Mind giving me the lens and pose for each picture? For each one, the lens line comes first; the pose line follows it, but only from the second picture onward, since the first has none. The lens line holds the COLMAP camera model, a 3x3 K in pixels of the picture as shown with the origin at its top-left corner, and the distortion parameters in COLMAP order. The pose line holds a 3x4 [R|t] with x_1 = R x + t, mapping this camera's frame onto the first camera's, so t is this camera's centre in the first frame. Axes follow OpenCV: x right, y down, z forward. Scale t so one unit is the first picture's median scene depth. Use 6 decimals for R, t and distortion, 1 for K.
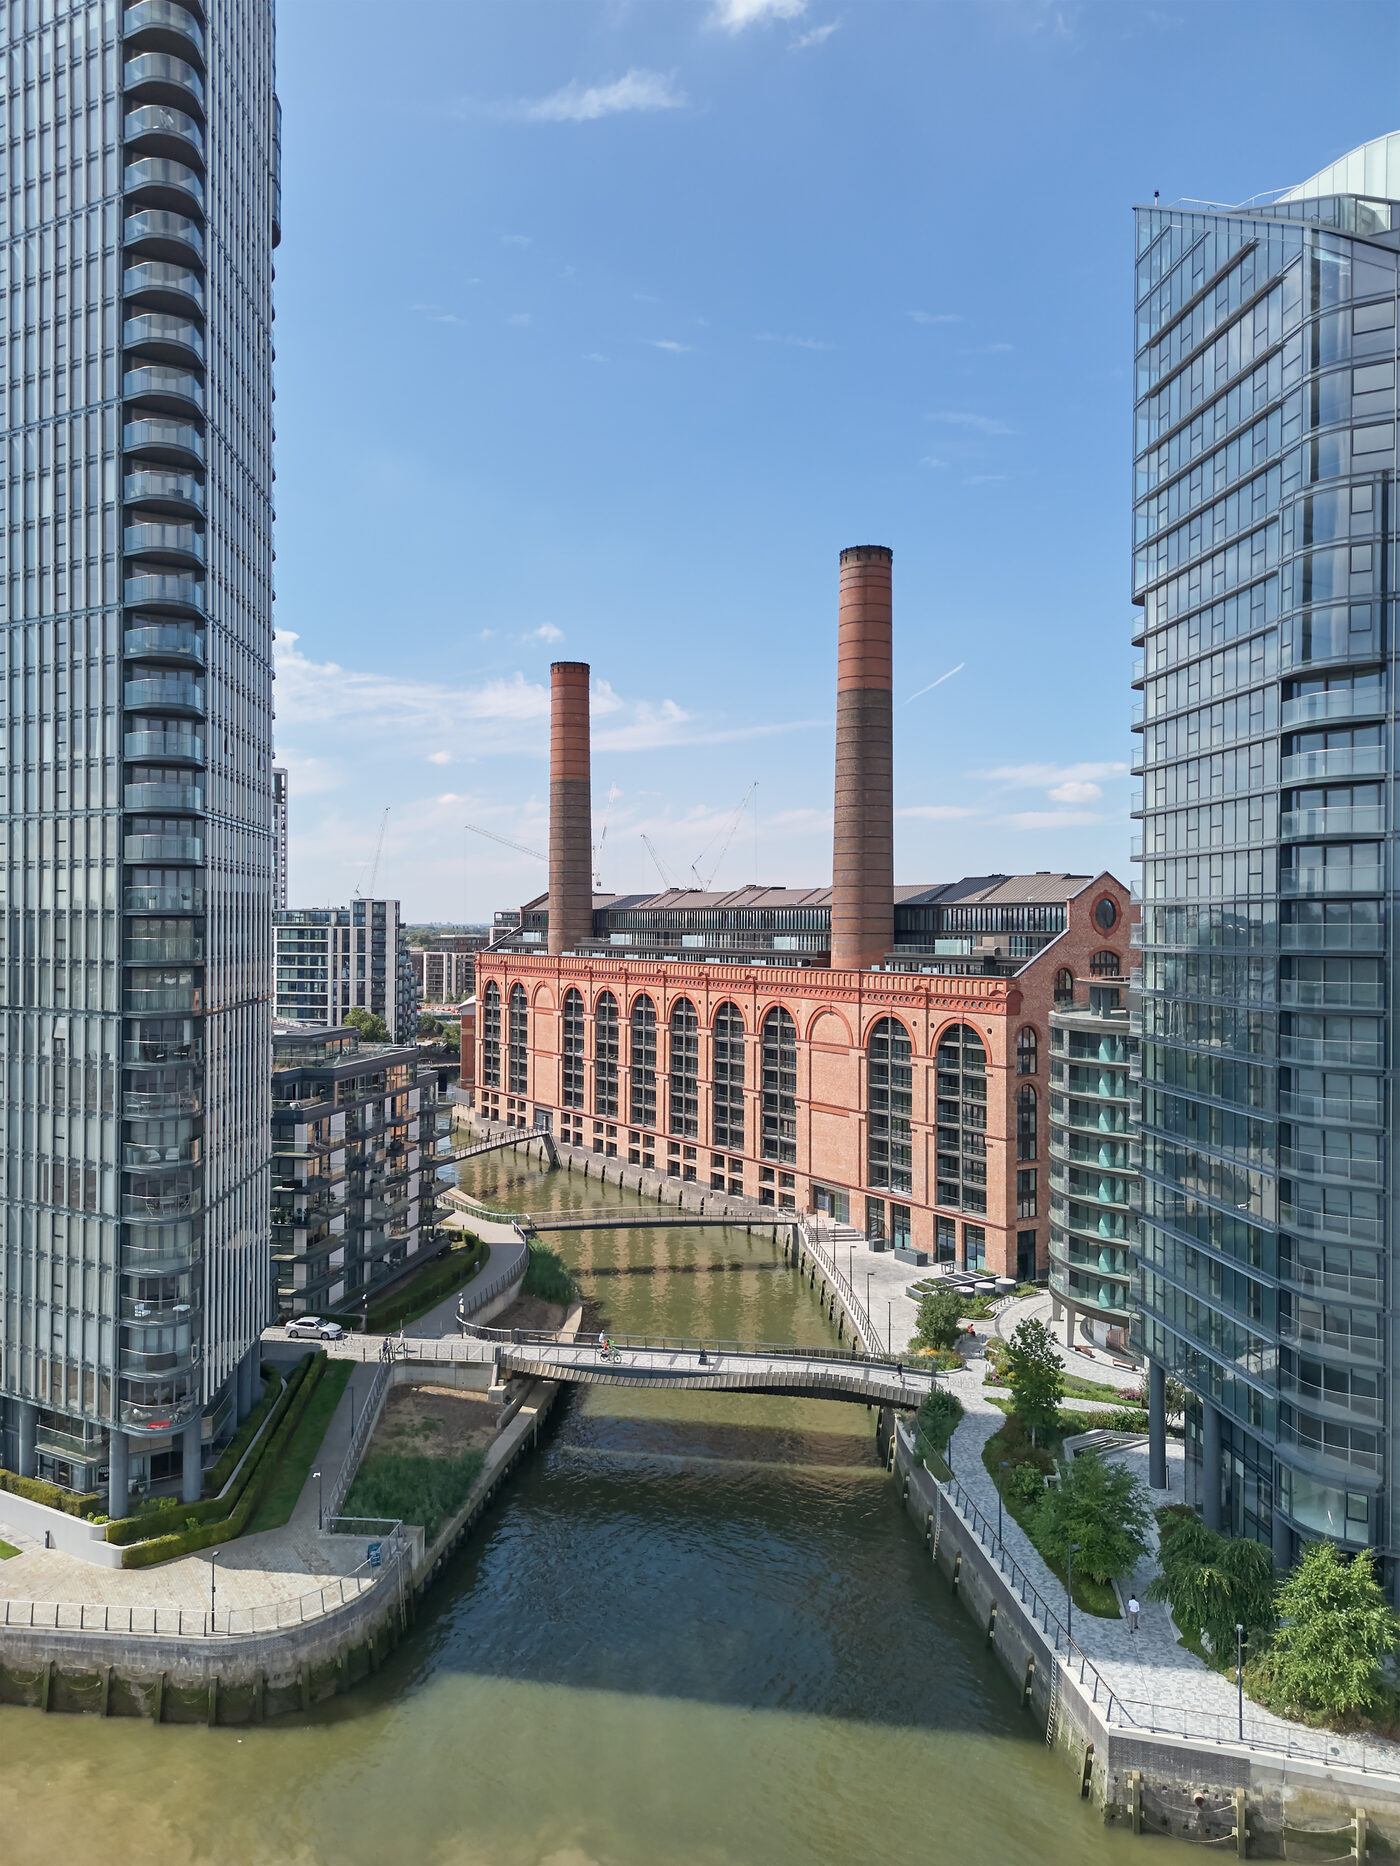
lens RADIAL K [[1294.9, 0, 700.0], [0, 1294.9, 933.0], [0, 0, 1]] dist [0.067256, -0.102690]
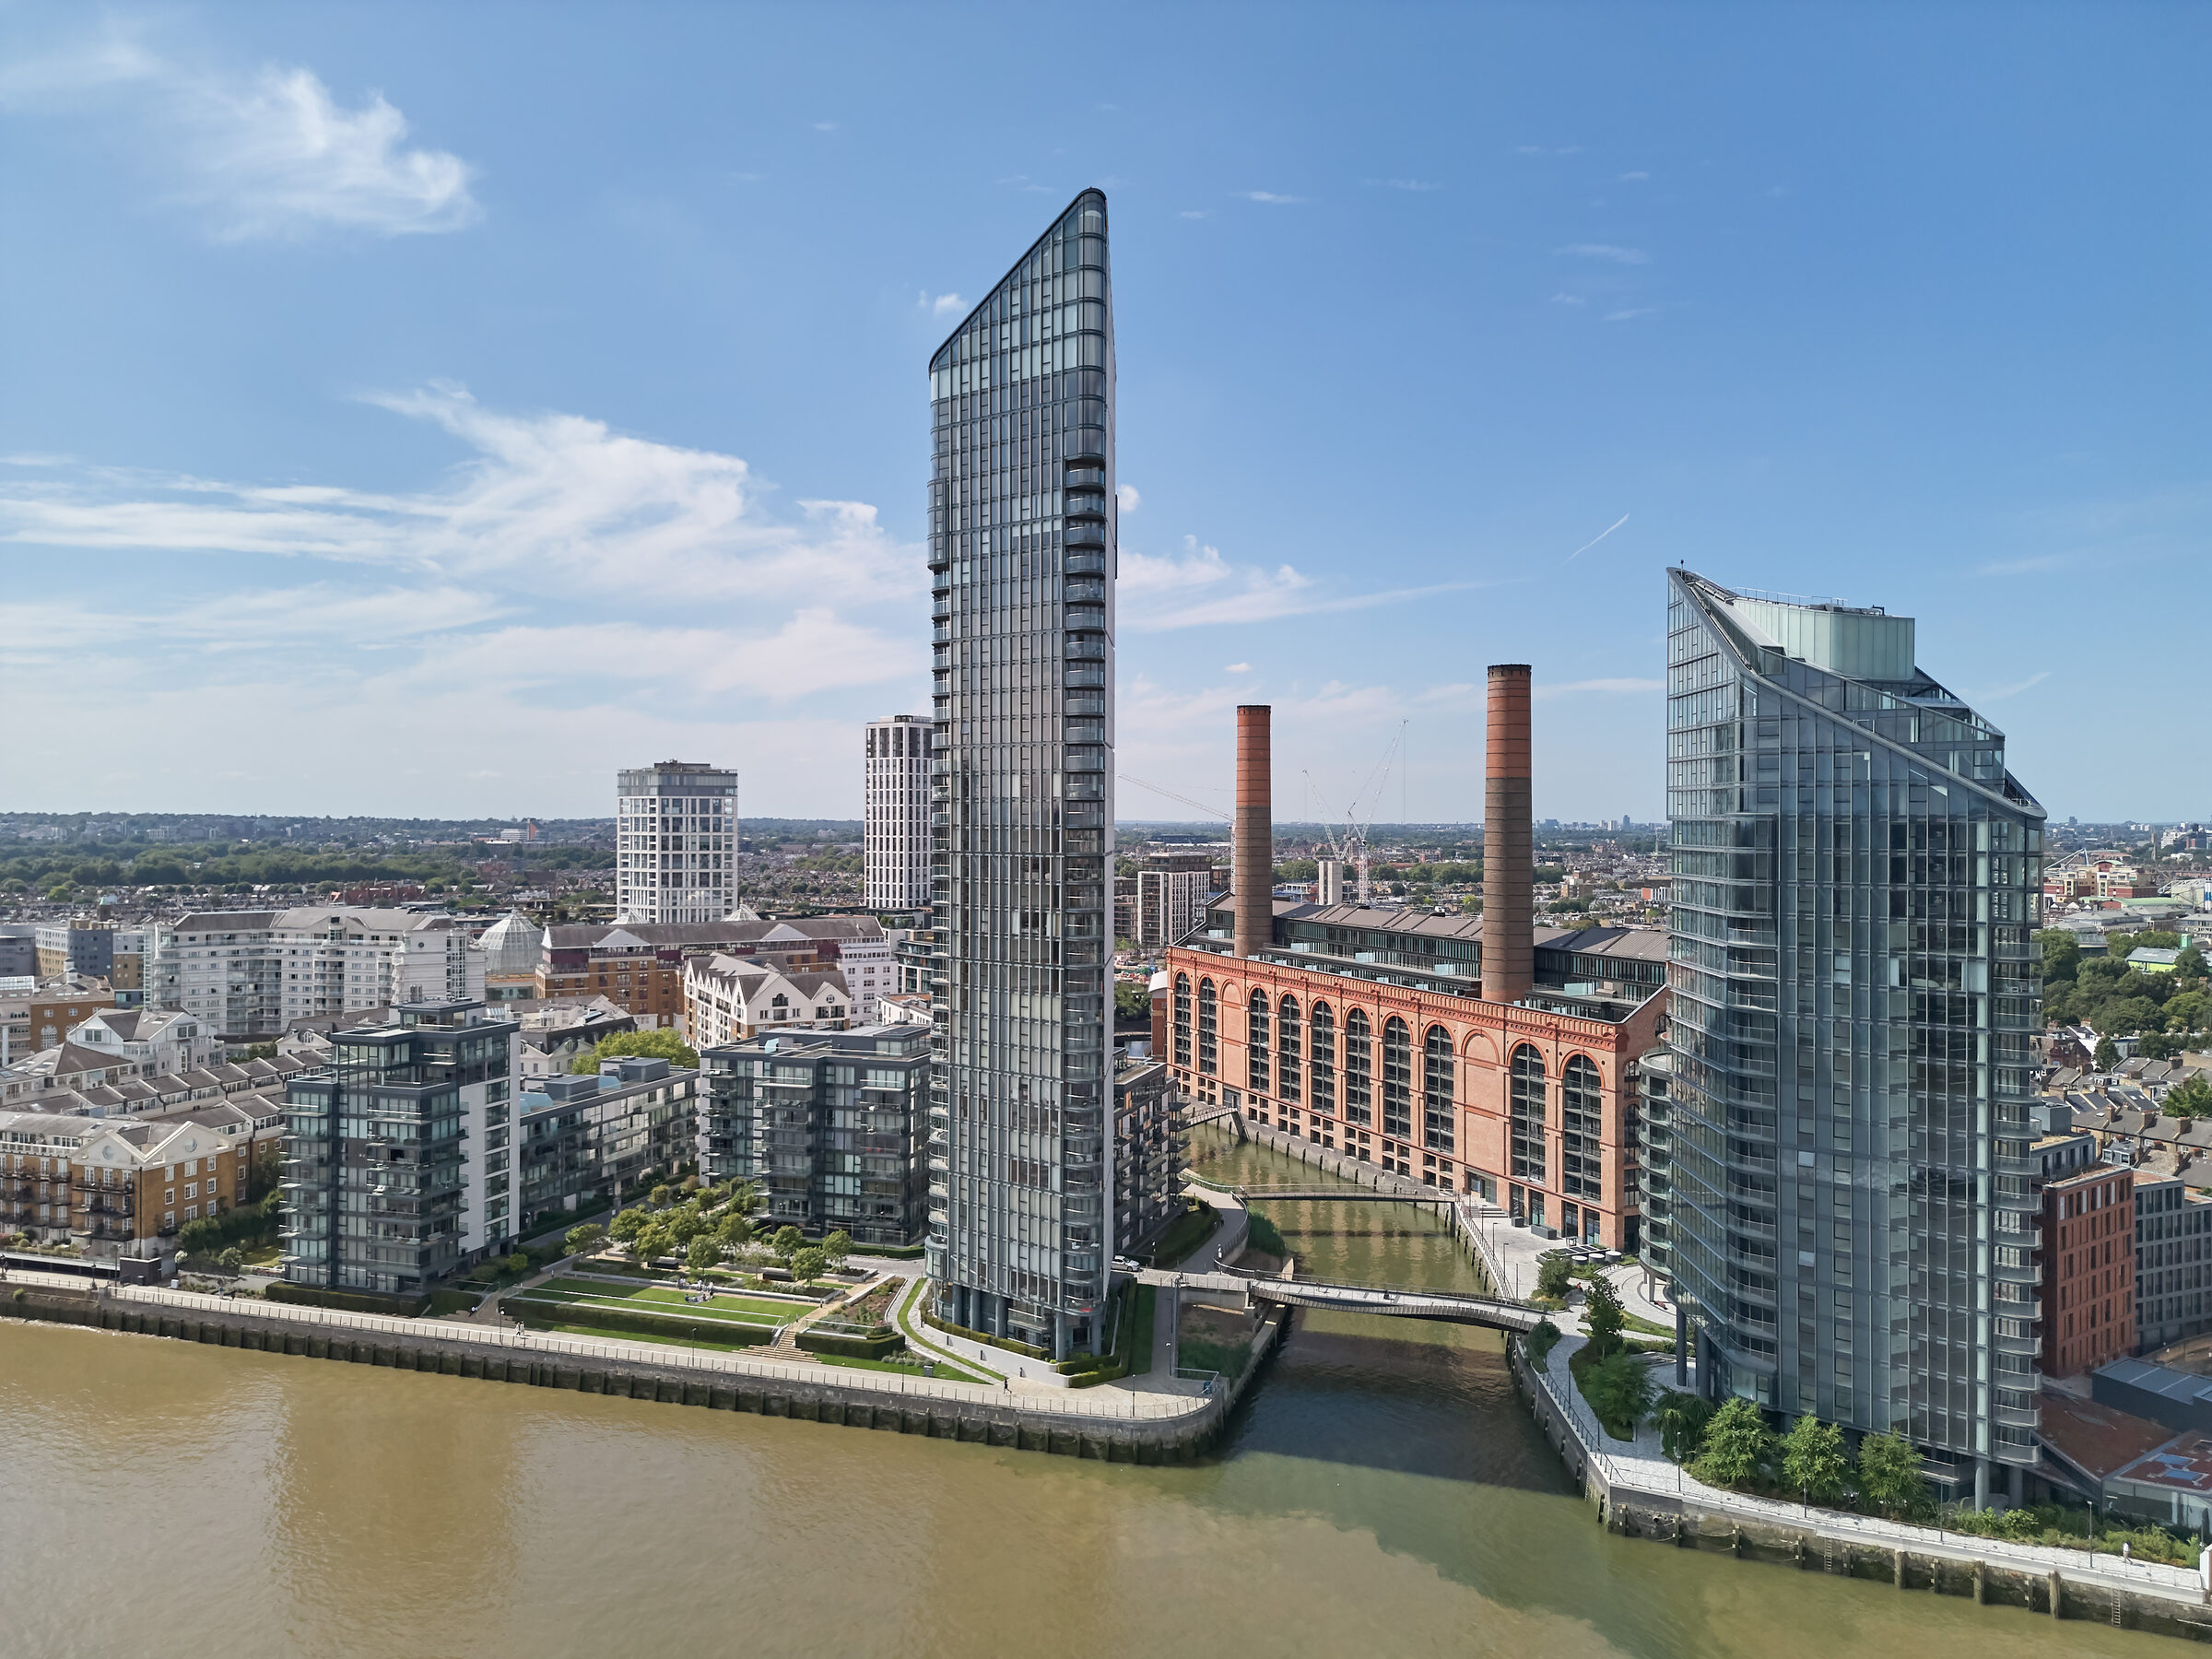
lens RADIAL K [[1535.0, 0, 1106.0], [0, 1535.0, 829.5], [0, 0, 1]] dist [0.067256, -0.102690]
pose [[0.988019, -0.001426, -0.154327, -0.030179], [0.001678, 0.999997, 0.001501, -0.155022], [0.154324, -0.001742, 0.988019, -0.587702]]
